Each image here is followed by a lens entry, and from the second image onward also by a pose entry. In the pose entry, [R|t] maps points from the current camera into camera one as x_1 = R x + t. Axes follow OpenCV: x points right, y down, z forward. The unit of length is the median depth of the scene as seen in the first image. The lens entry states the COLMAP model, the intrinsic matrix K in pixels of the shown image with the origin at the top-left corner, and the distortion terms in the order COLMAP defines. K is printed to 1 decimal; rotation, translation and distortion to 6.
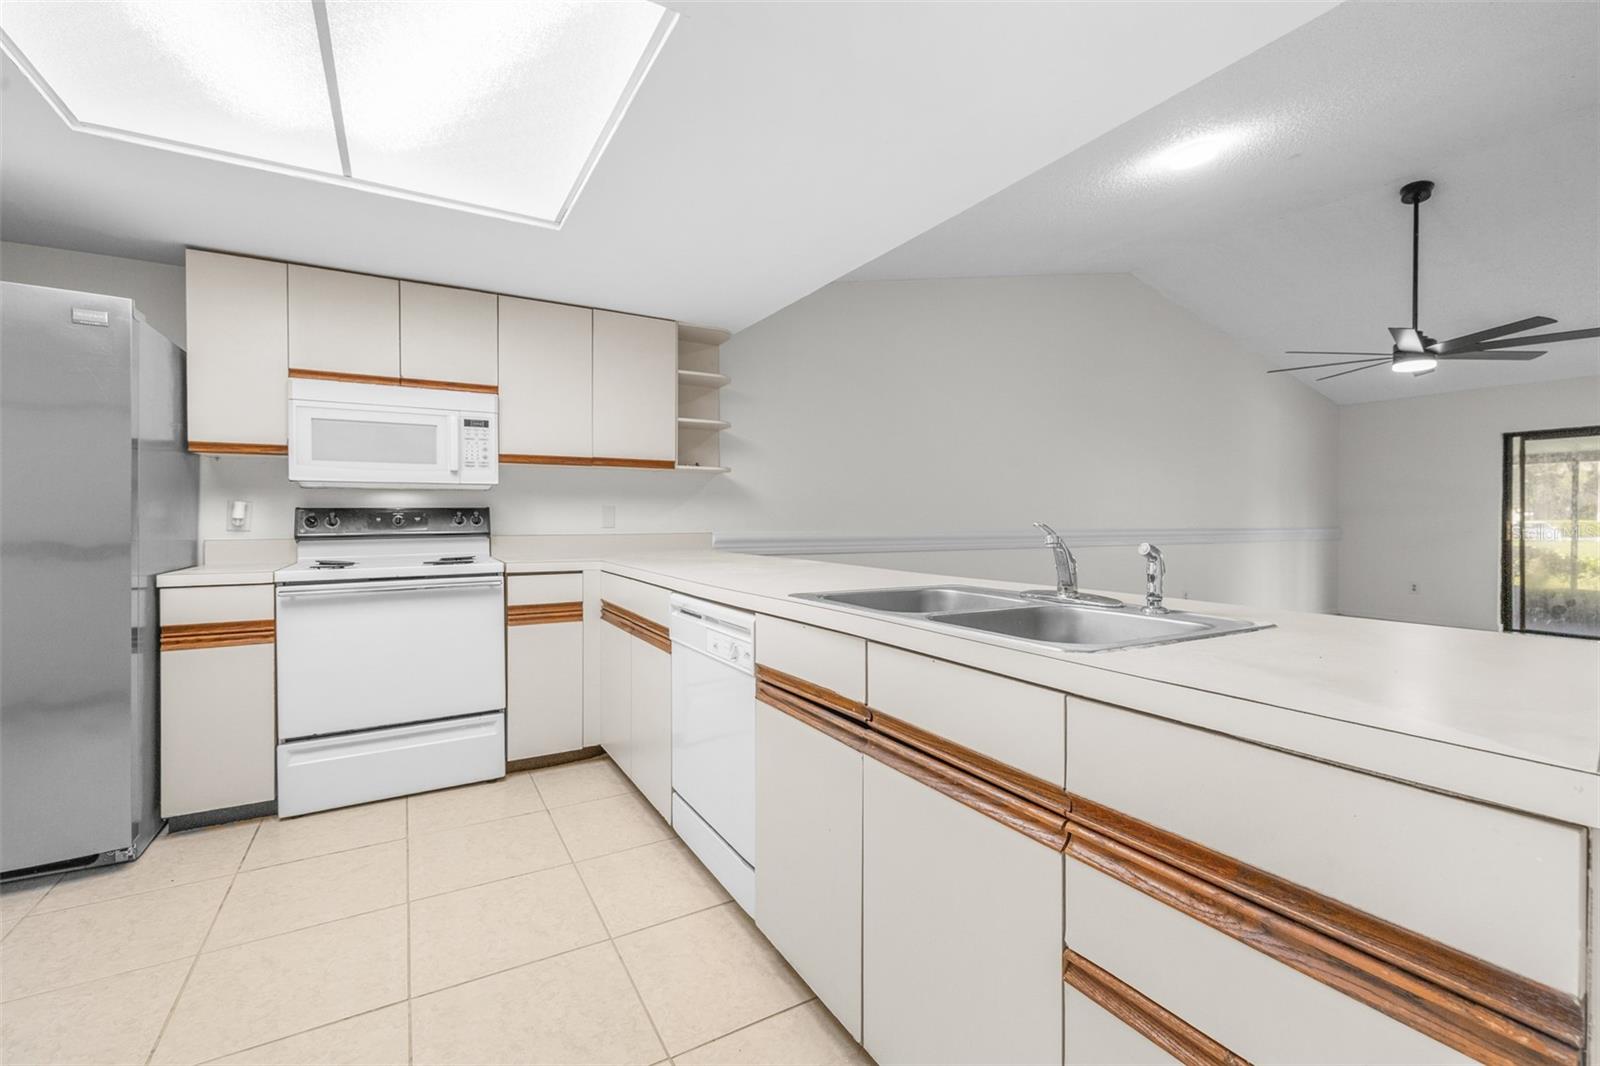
lens RADIAL K [[683.1, 0, 803.6], [0, 683.1, 522.5], [0, 0, 1]] dist [0.000334, -0.000214]
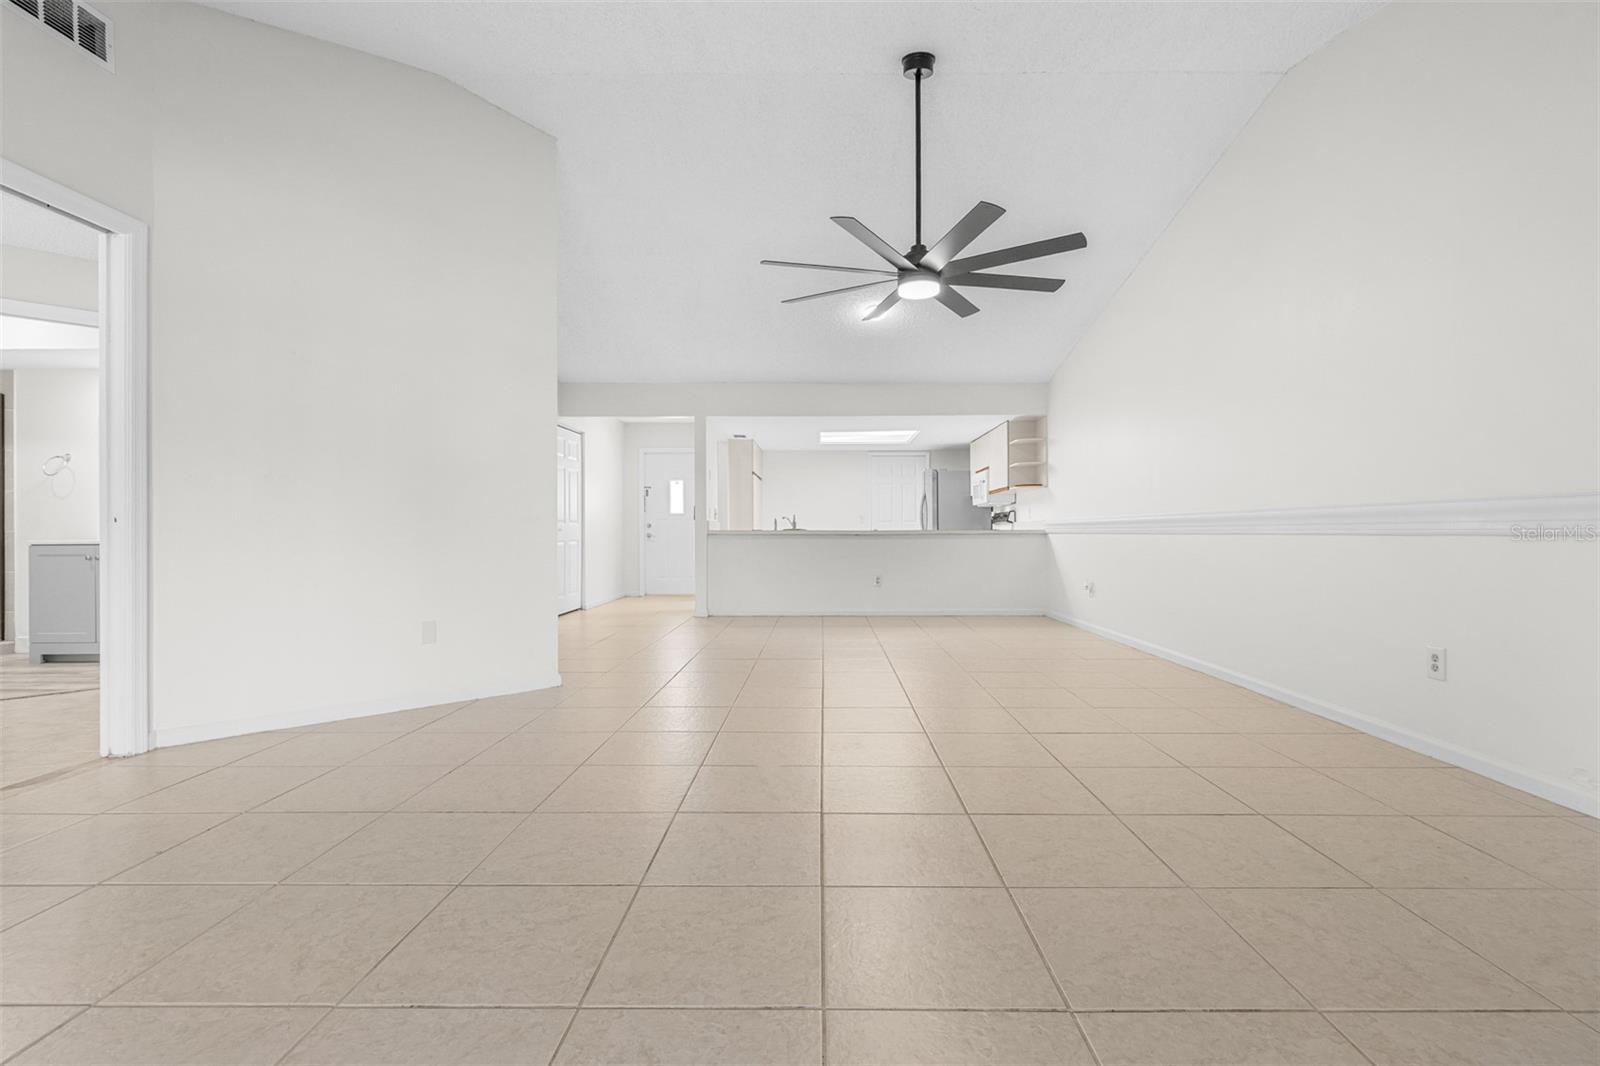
lens RADIAL K [[714.0, 0, 813.8], [0, 714.0, 530.2], [0, 0, 1]] dist [0.002086, 0.000113]
pose [[-0.512554, -0.003523, -0.858648, 2.471042], [-0.003758, 0.999991, -0.001859, 0.065465], [0.858647, 0.002274, -0.512563, 1.970311]]
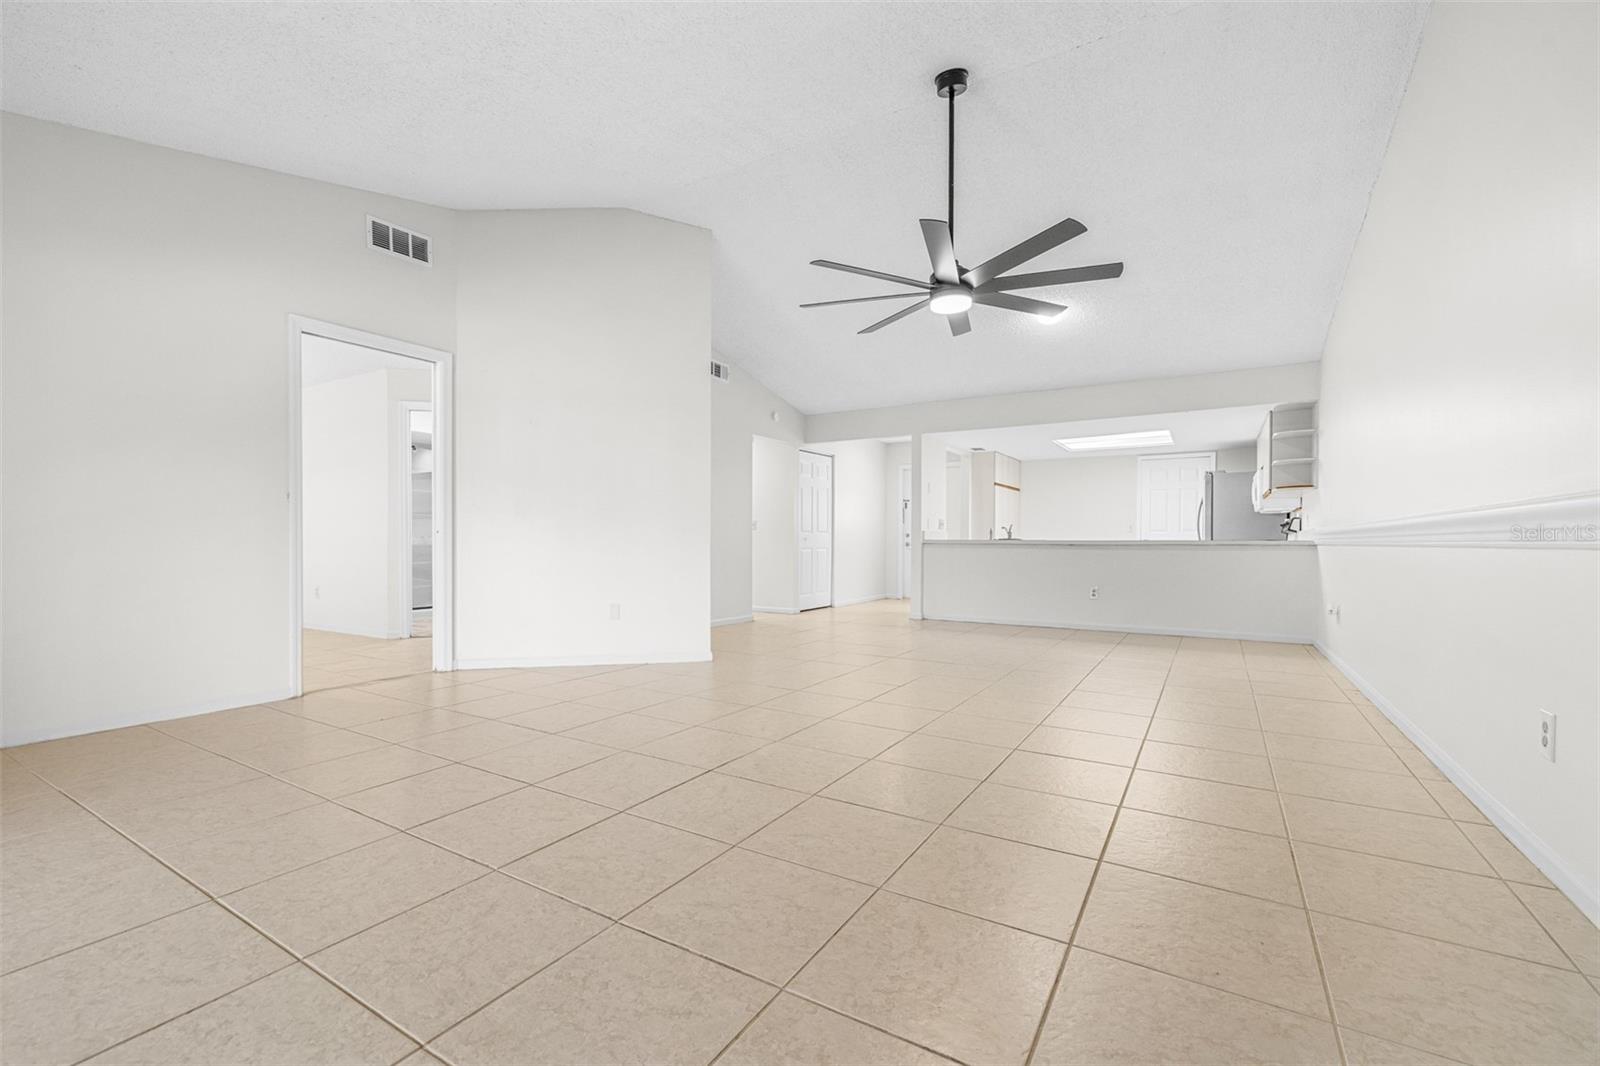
lens RADIAL K [[676.0, 0, 796.0], [0, 676.0, 544.4], [0, 0, 1]] dist [0.002677, 0.000196]
pose [[-0.882604, -0.002829, -0.470110, 2.126514], [-0.007612, 0.999937, 0.008274, 0.063268], [0.470056, 0.010881, -0.882569, 2.416716]]
